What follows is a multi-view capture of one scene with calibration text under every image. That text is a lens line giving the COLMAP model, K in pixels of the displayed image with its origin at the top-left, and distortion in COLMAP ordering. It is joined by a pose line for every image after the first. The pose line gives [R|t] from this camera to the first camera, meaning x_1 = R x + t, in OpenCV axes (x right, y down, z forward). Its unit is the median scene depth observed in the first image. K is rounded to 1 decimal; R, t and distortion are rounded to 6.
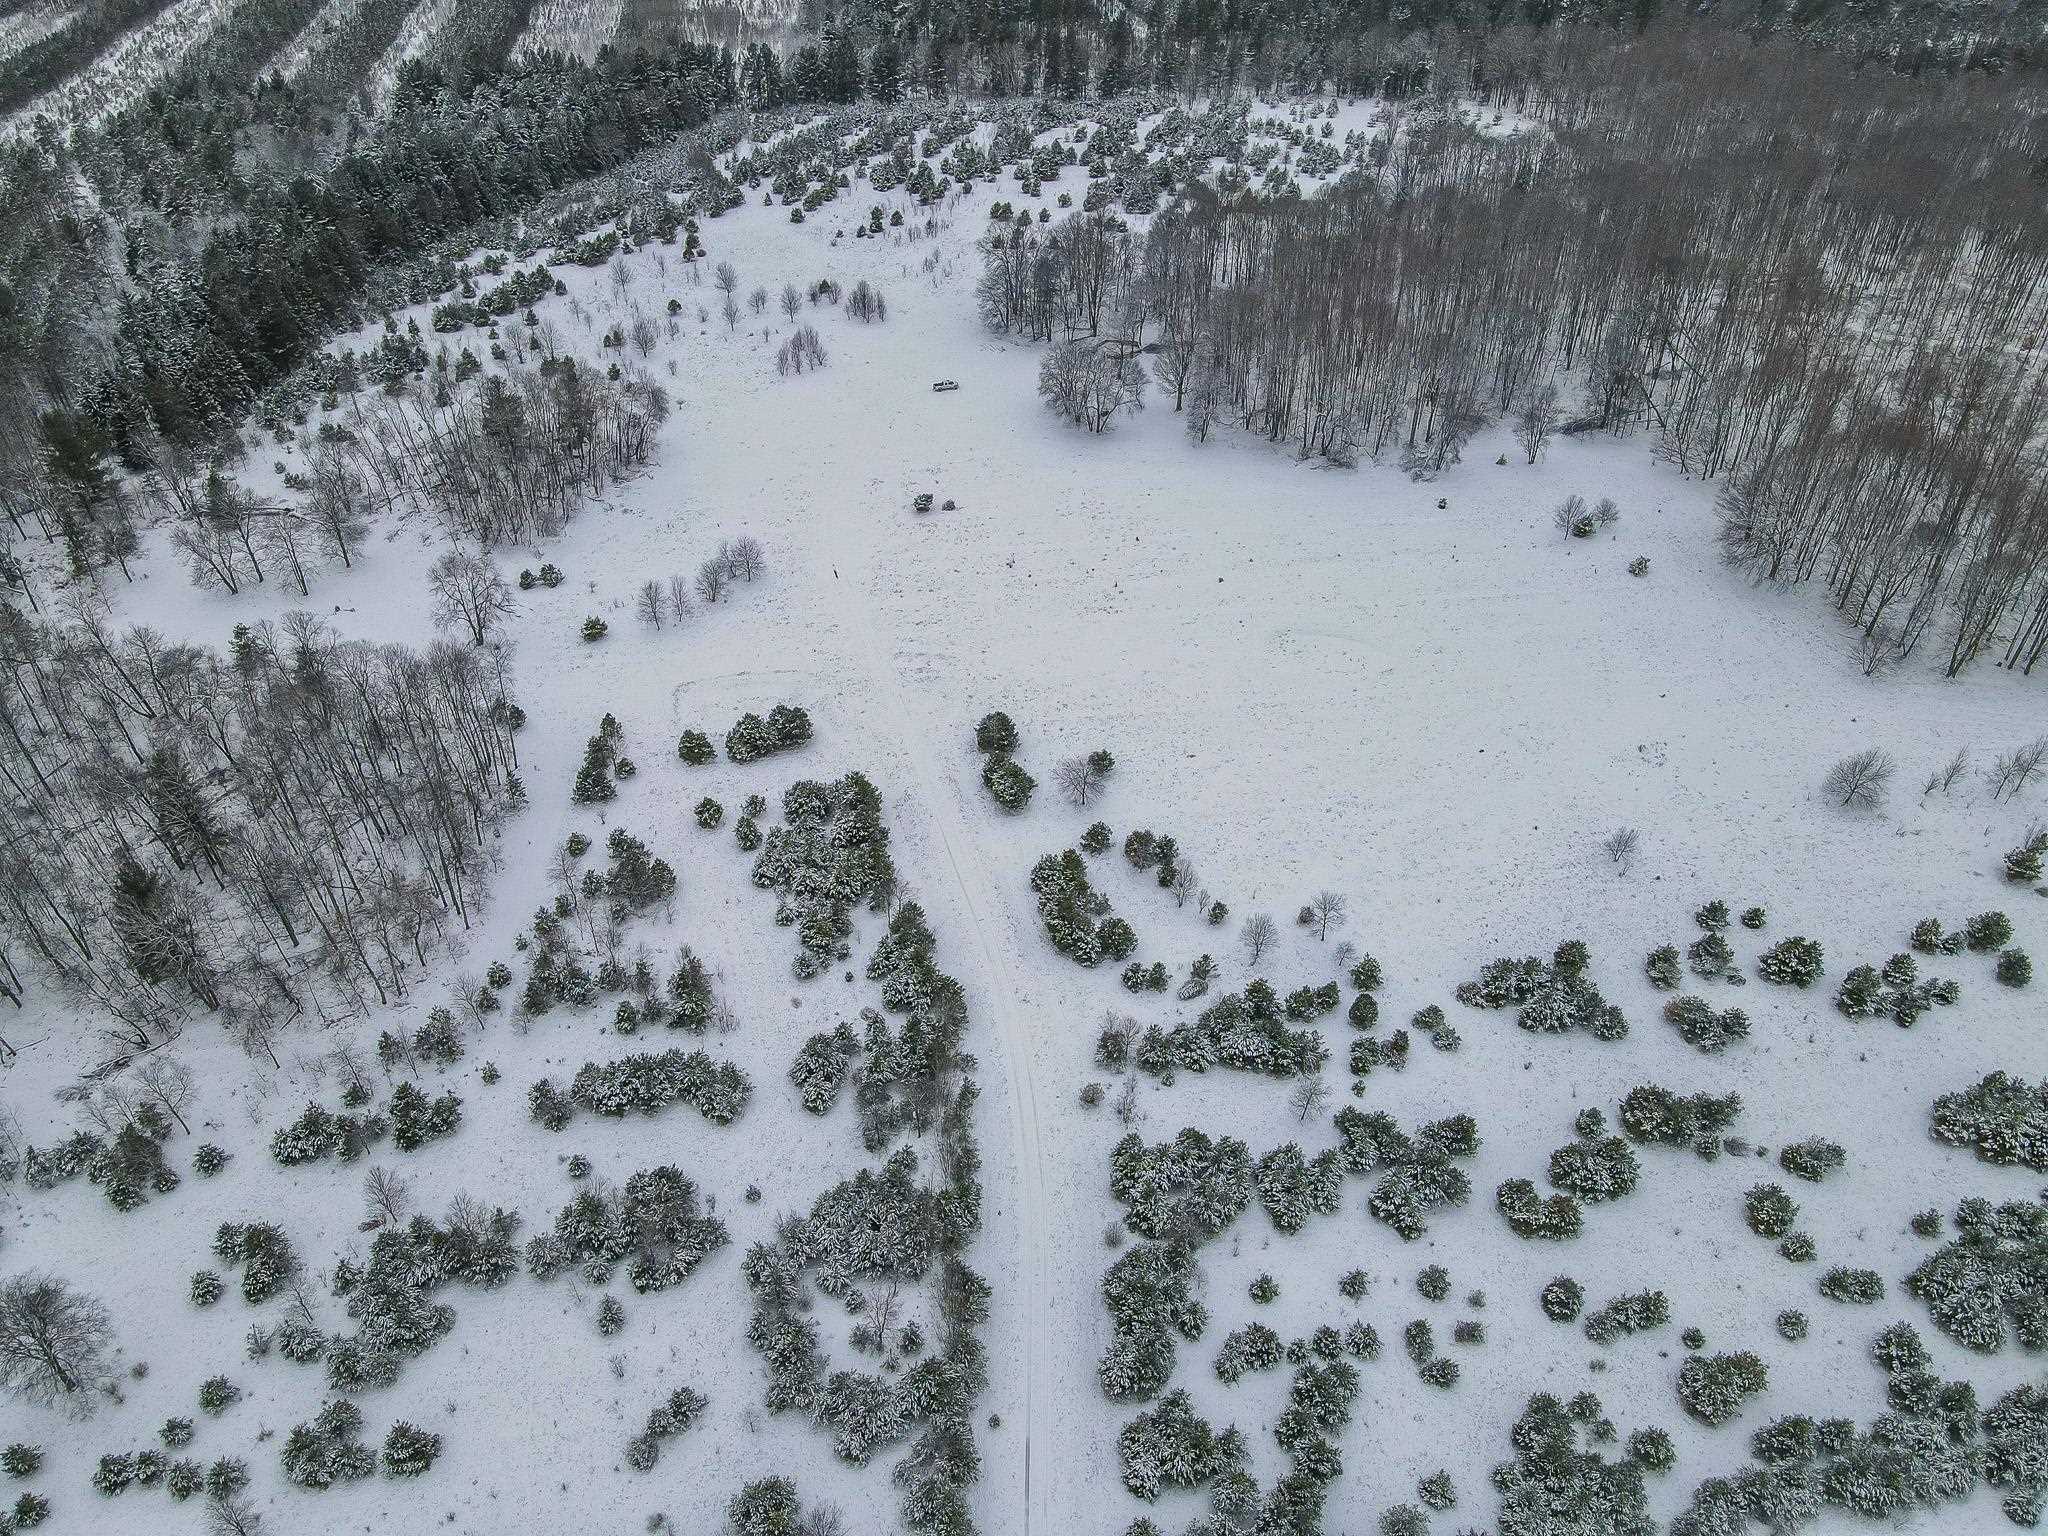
lens RADIAL K [[1493.6, 0, 1010.0], [0, 1493.6, 766.6], [0, 0, 1]] dist [0.005527, 0.028899]
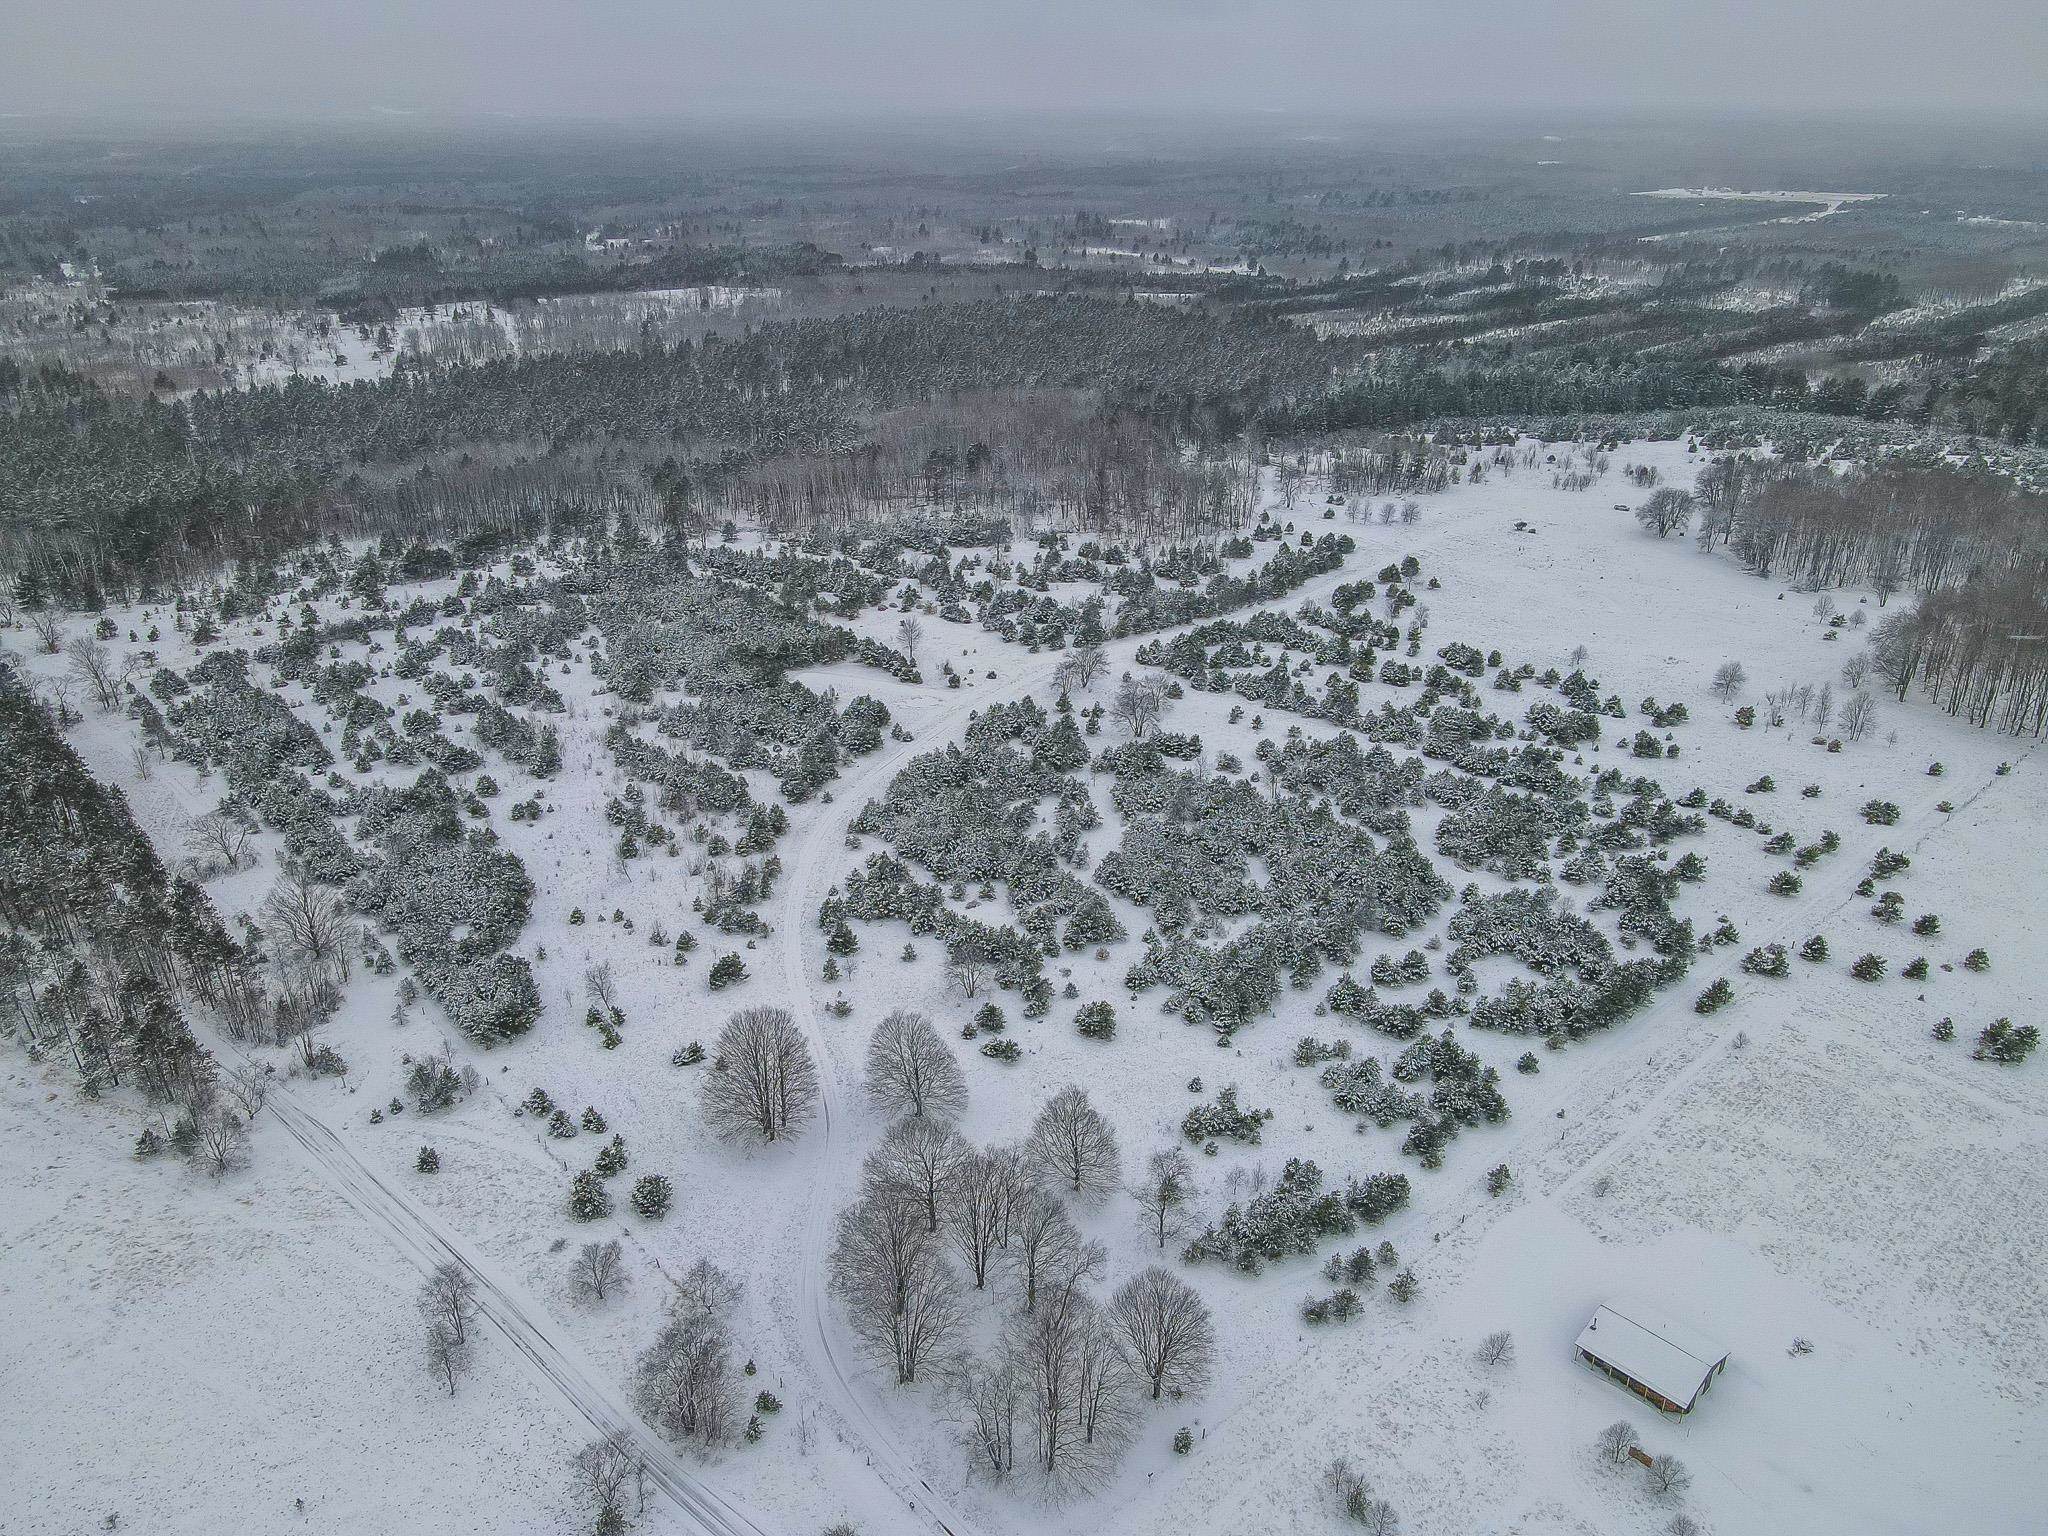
lens RADIAL K [[1493.6, 0, 1010.0], [0, 1493.6, 766.6], [0, 0, 1]] dist [0.005527, 0.028899]
pose [[0.566898, 0.348399, -0.746489, 1.529979], [-0.514054, 0.857700, 0.009920, 0.558698], [0.643720, 0.378112, 0.665324, -0.786686]]
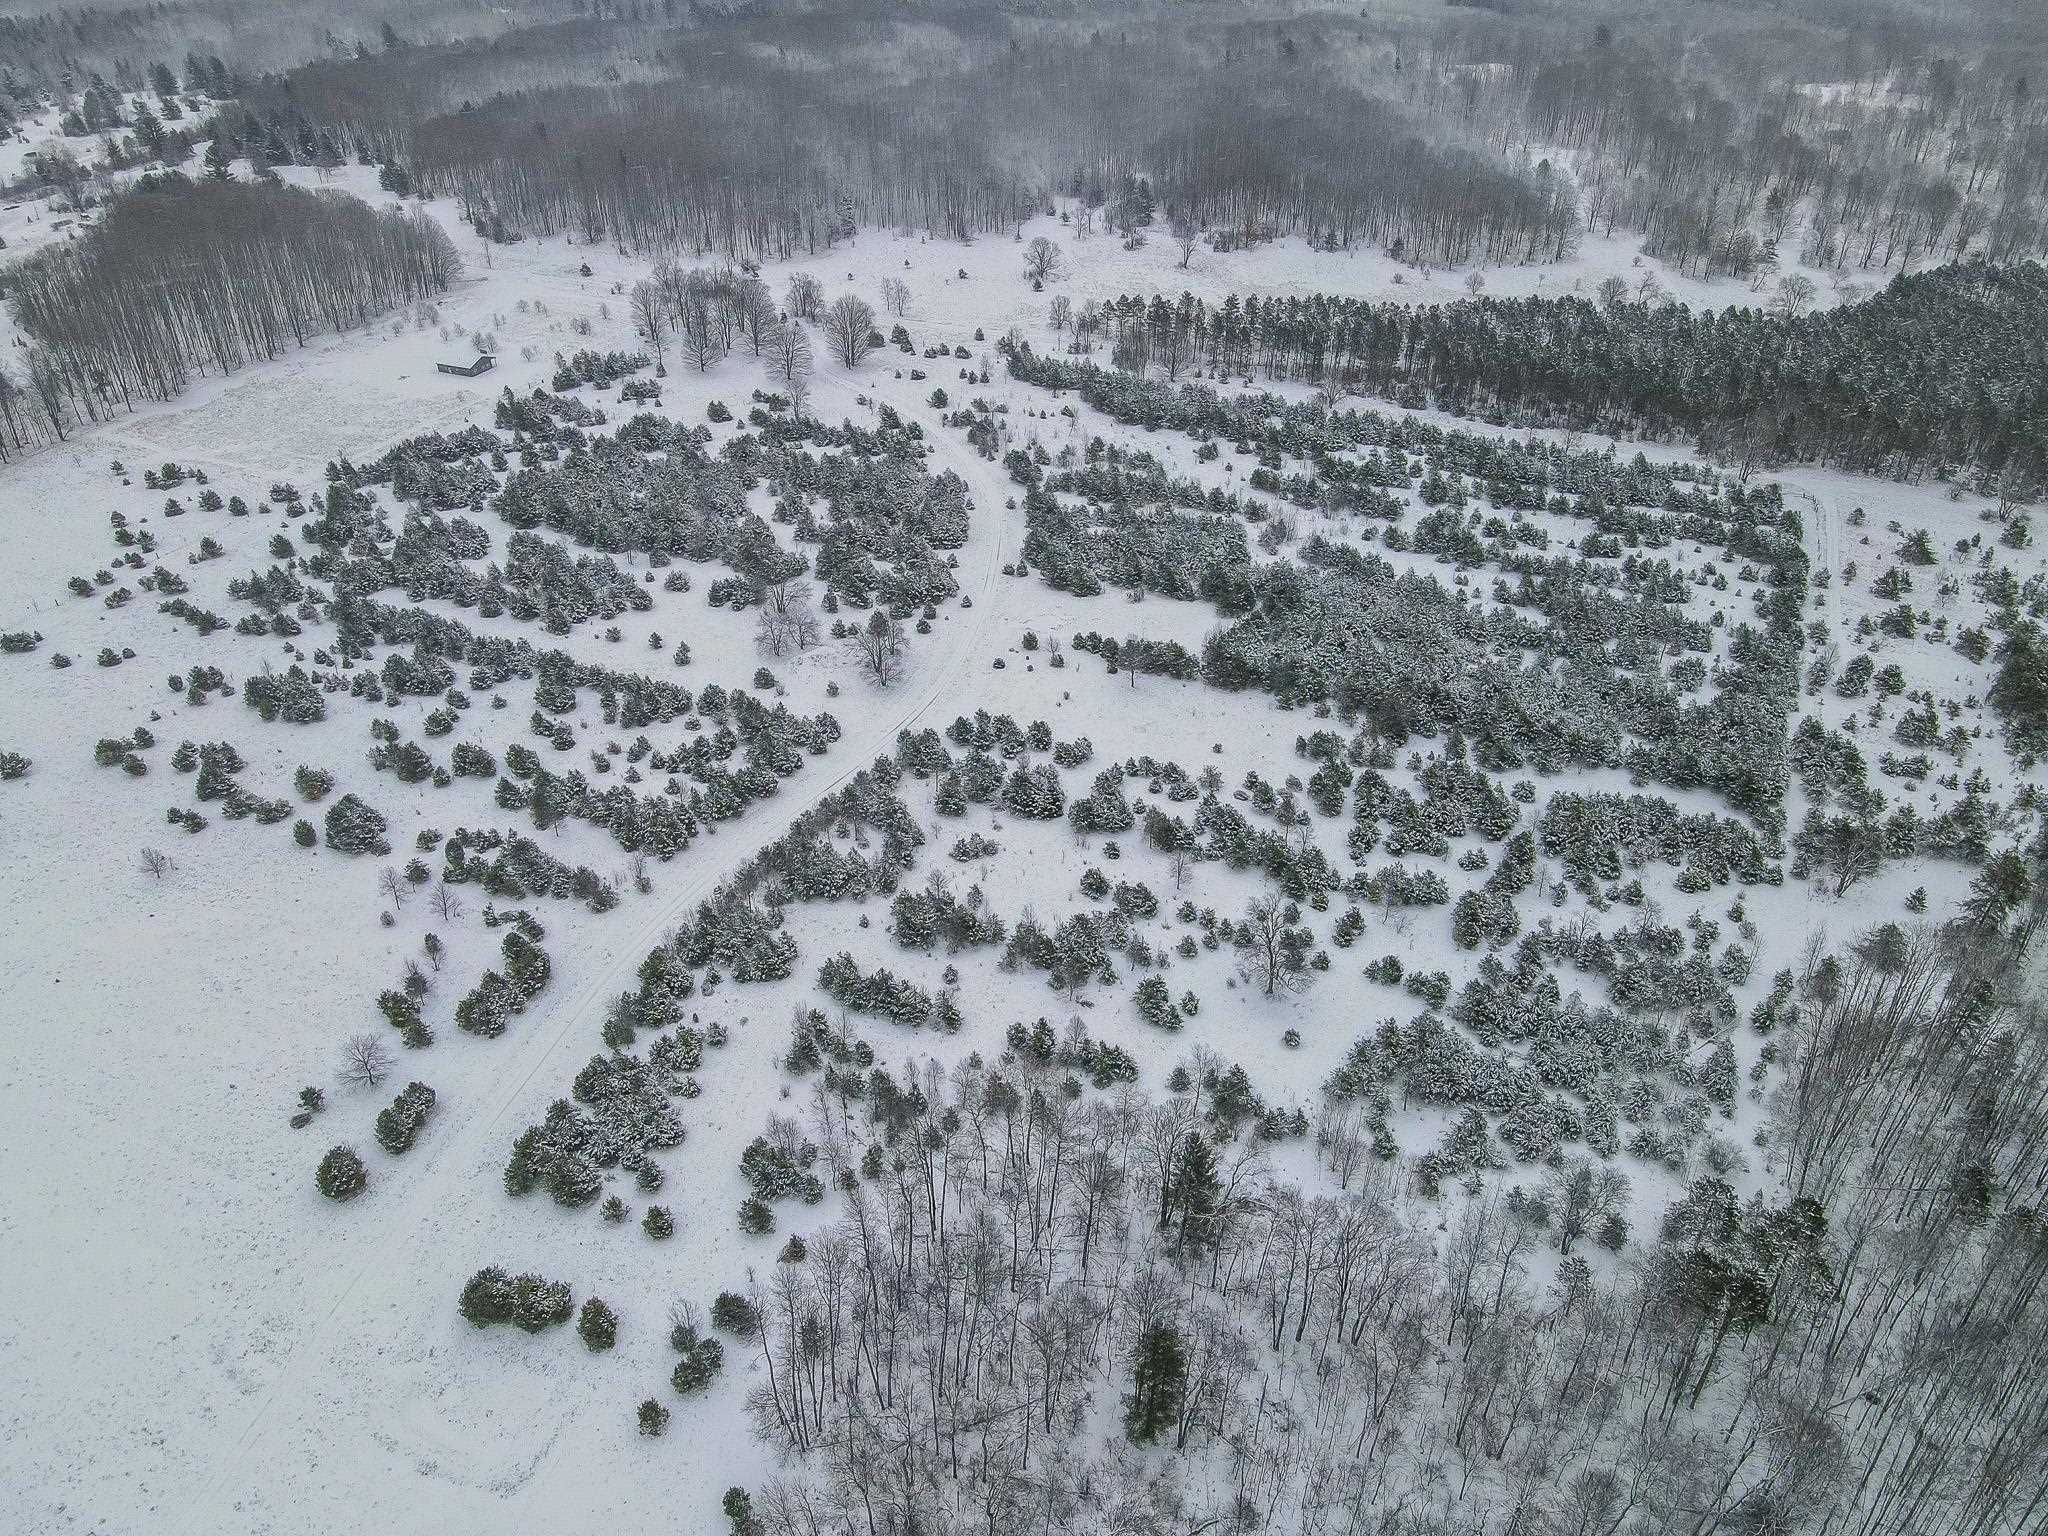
lens RADIAL K [[1493.6, 0, 1010.0], [0, 1493.6, 766.6], [0, 0, 1]] dist [0.005527, 0.028899]
pose [[-0.845523, -0.284111, 0.452076, -0.747157], [0.336119, 0.374648, 0.864097, -0.824842], [-0.414868, 0.882564, -0.221278, 0.901889]]
